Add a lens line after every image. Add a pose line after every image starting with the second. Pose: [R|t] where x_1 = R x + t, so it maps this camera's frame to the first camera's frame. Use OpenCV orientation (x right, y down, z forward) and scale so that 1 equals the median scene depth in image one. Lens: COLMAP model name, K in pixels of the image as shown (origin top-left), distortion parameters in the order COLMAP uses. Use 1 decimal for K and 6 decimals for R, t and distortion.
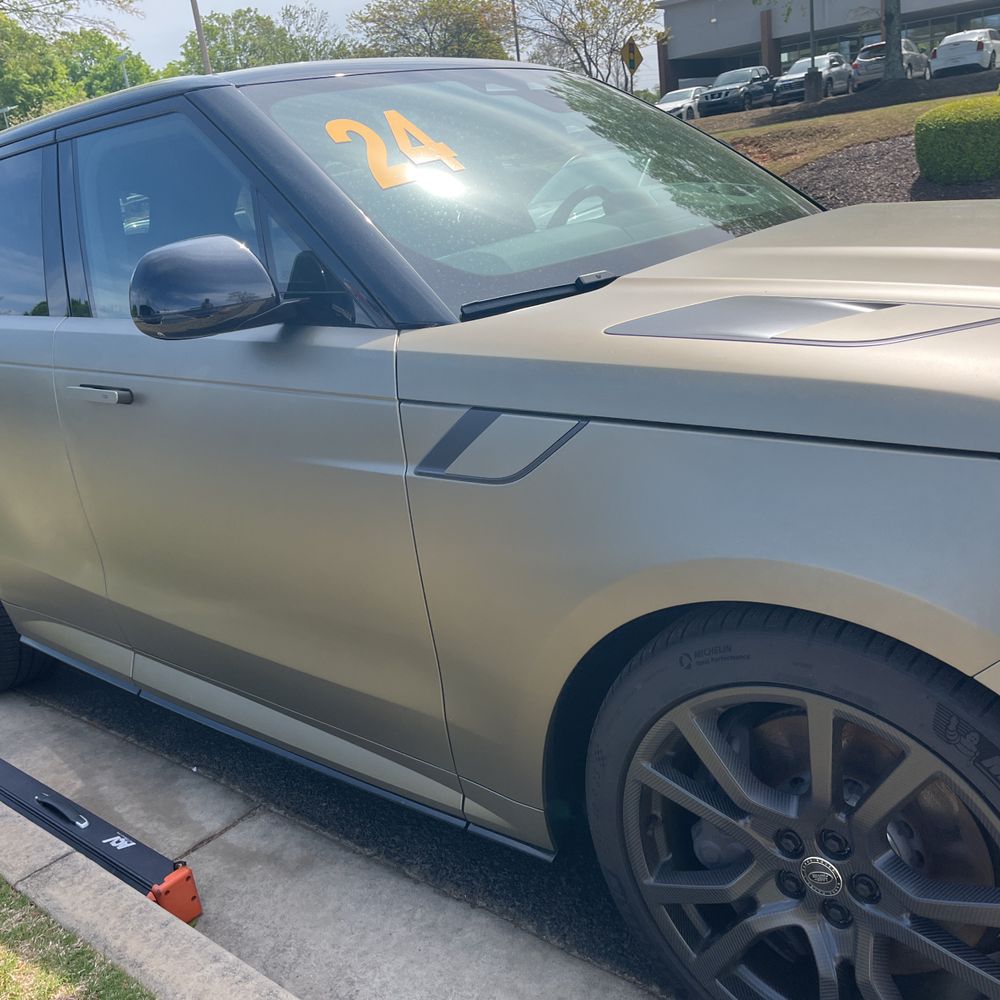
lens RADIAL K [[1019.1, 0, 490.7], [0, 1019.1, 498.0], [0, 0, 1]] dist [0.028922, 0.000000]
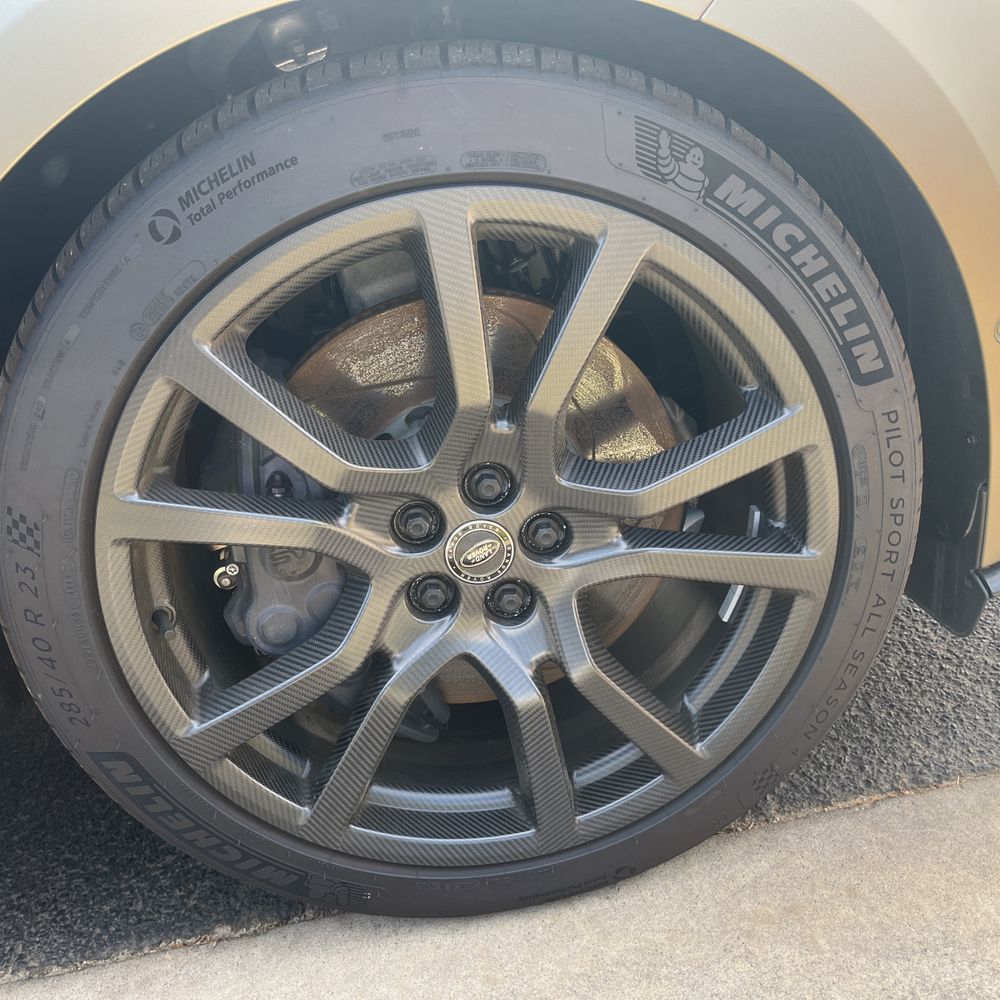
lens RADIAL K [[1019.1, 0, 502.3], [0, 1019.1, 498.4], [0, 0, 1]] dist [0.028922, 0.000000]
pose [[0.692522, -0.282803, 0.663653, -0.043675], [0.276480, 0.953758, 0.117918, 0.199621], [-0.666312, 0.101826, 0.738688, 0.400256]]
